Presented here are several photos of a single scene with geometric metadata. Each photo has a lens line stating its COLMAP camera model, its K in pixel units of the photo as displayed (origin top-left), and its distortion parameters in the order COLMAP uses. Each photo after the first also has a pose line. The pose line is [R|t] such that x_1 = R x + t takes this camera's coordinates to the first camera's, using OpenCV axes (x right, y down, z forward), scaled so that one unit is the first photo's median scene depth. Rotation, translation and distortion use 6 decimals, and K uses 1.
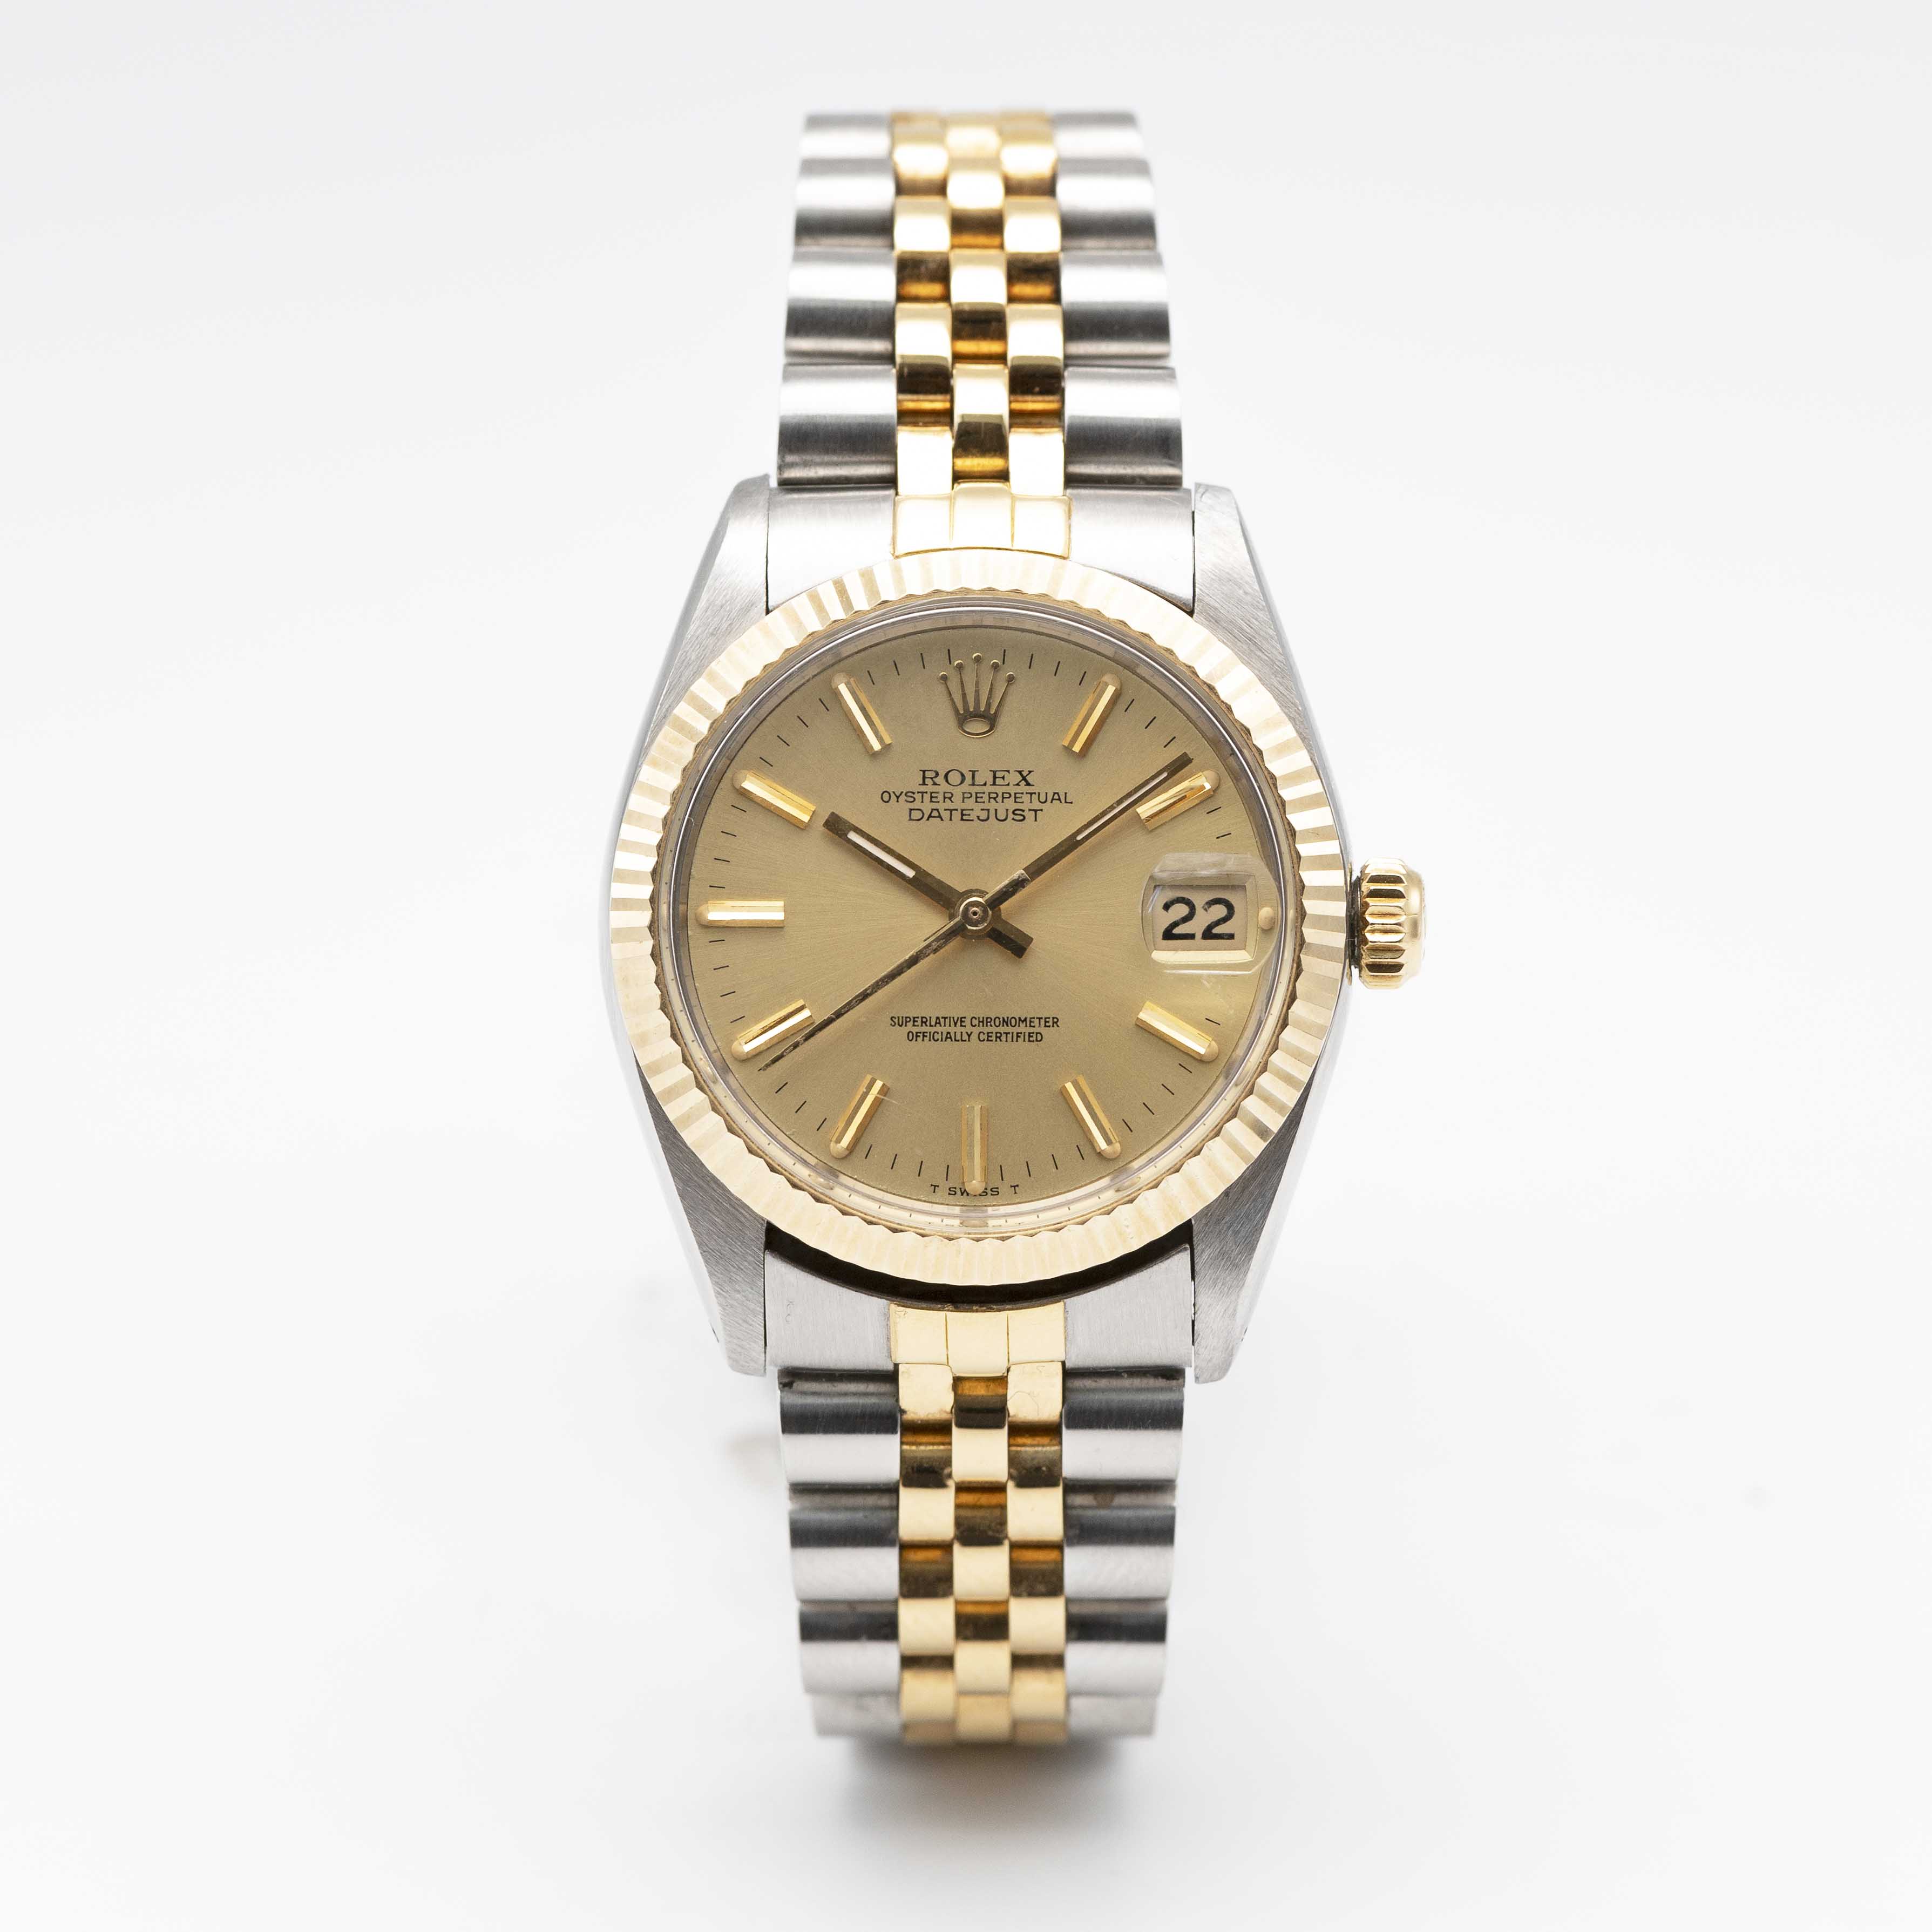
lens RADIAL K [[13279.0, 0, 966.0], [0, 13279.0, 966.0], [0, 0, 1]] dist [0.104062, -0.538864]
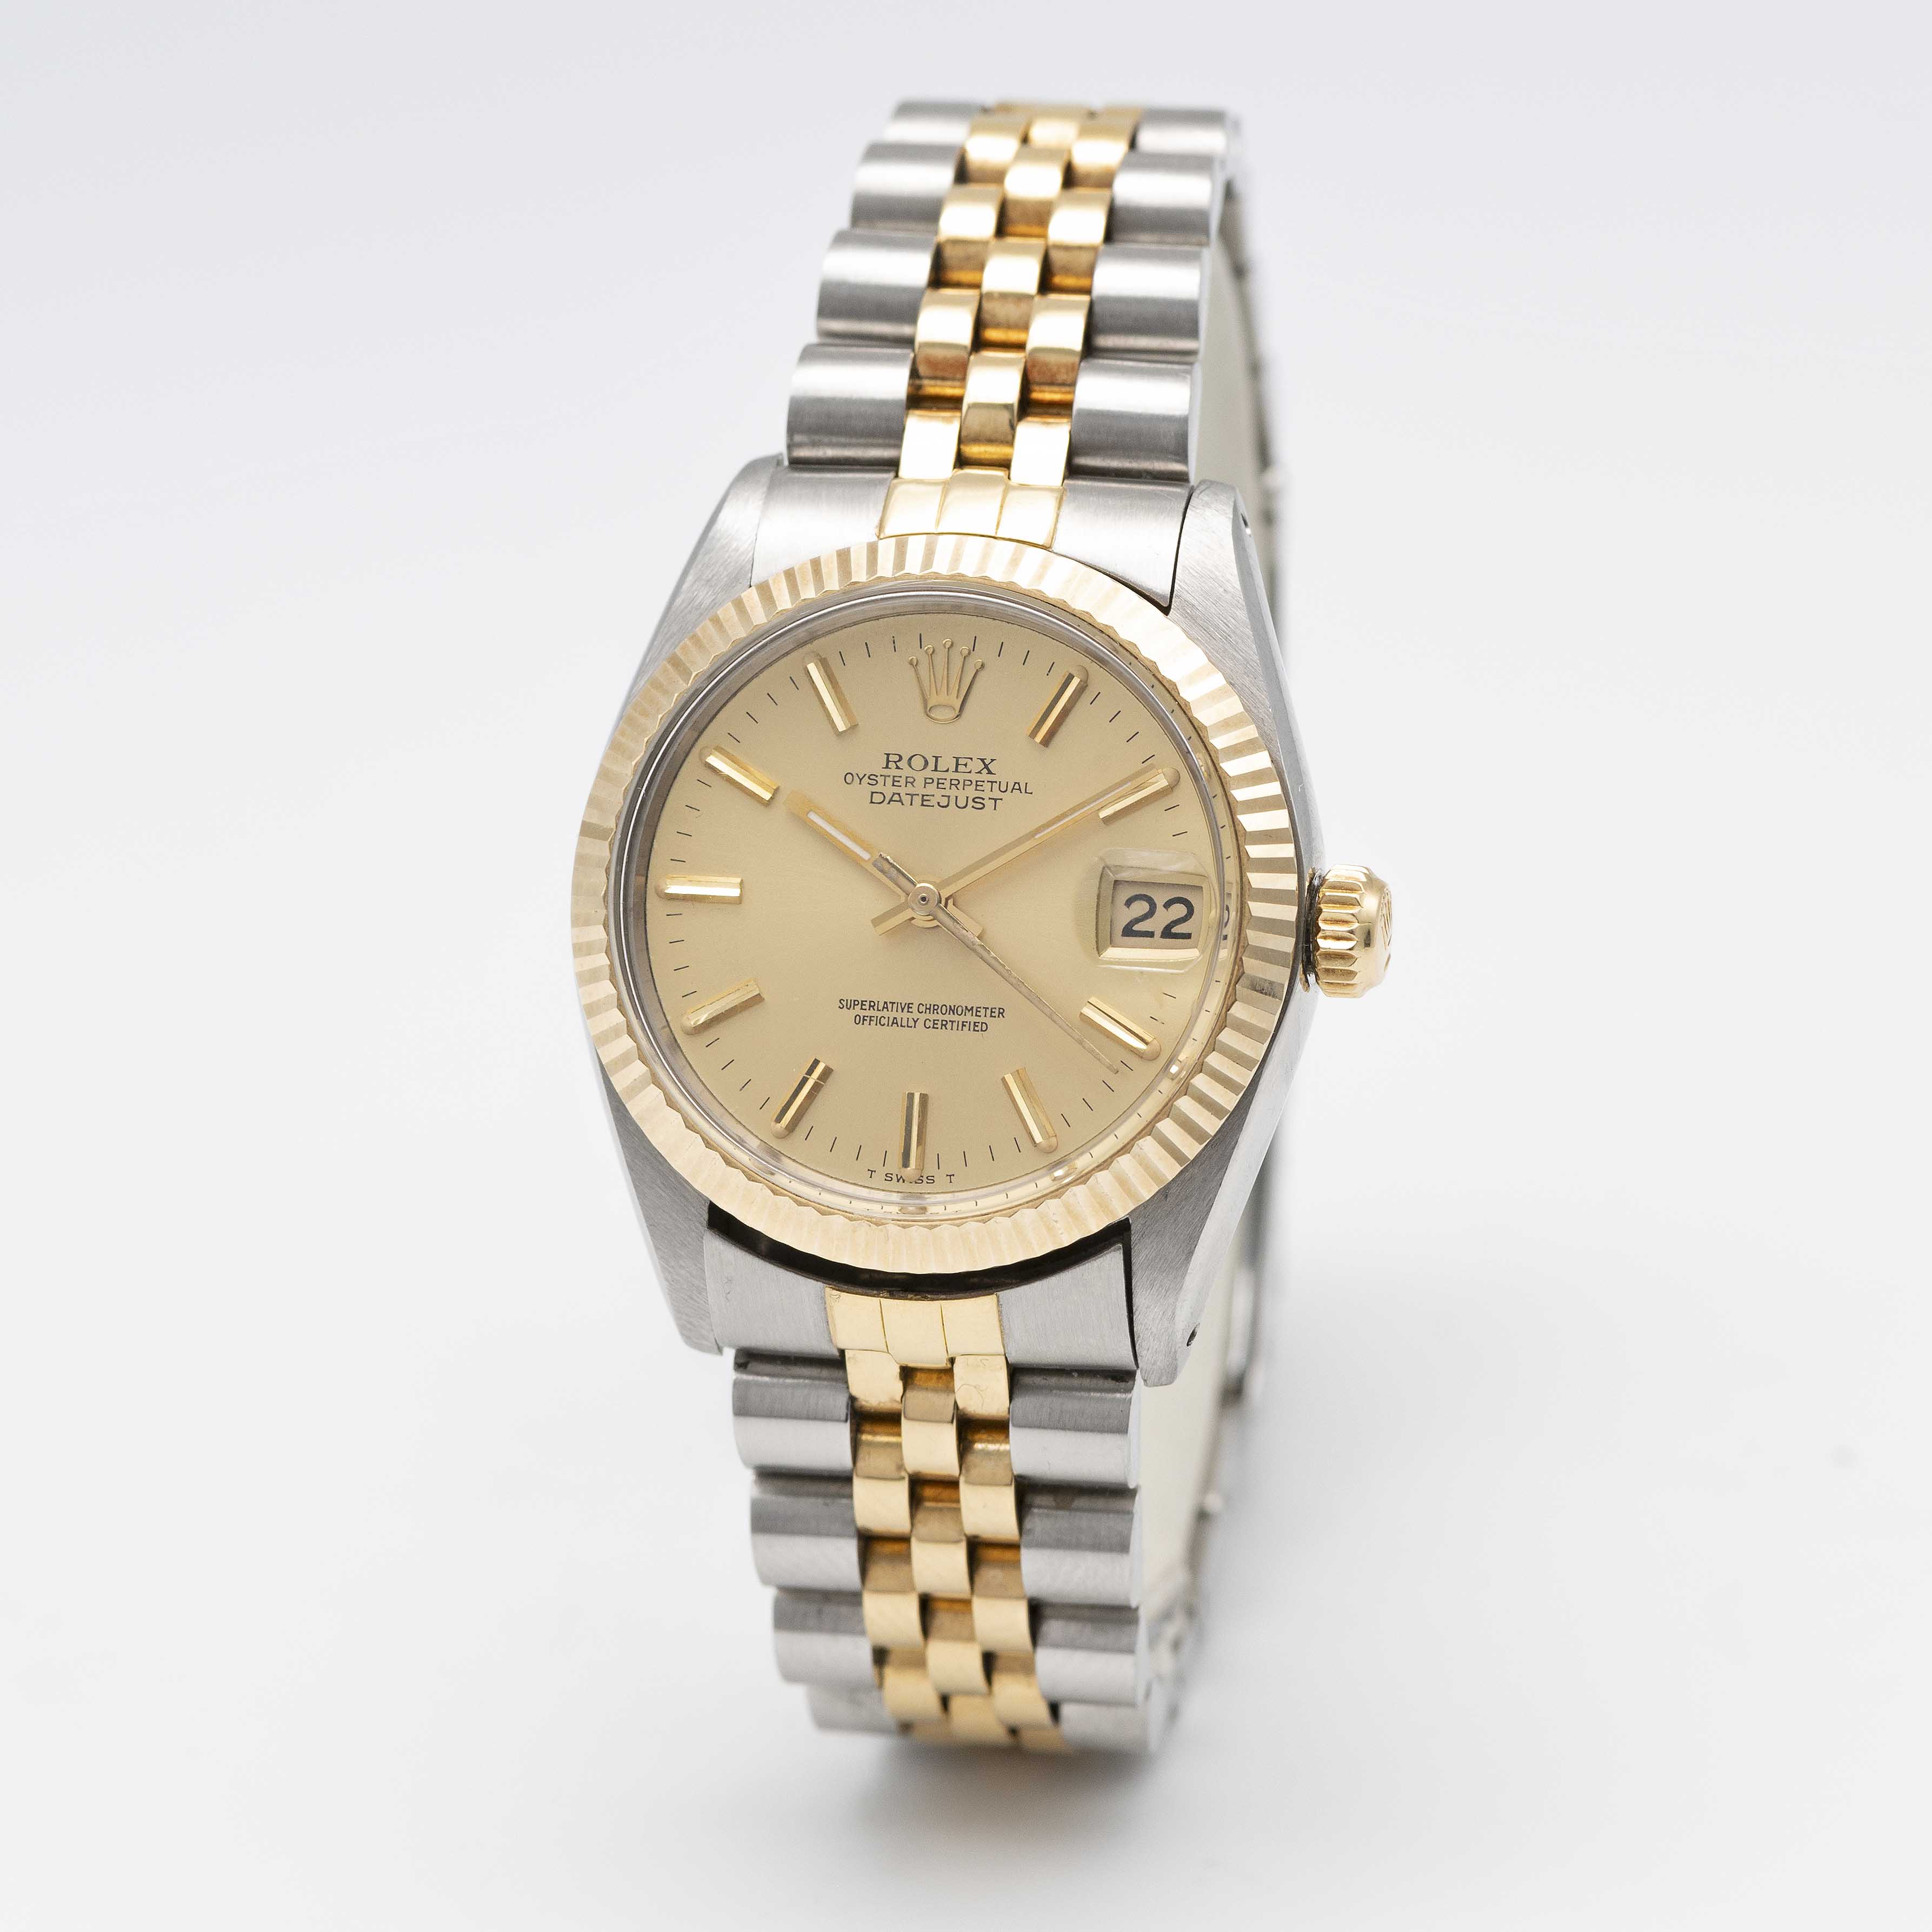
lens RADIAL K [[13279.0, 0, 966.0], [0, 13279.0, 966.0], [0, 0, 1]] dist [0.104062, -0.538864]
pose [[0.981346, 0.049783, -0.185694, 0.187856], [-0.052318, 0.998592, -0.008773, 0.009558], [0.184995, 0.018325, 0.982569, 0.023507]]
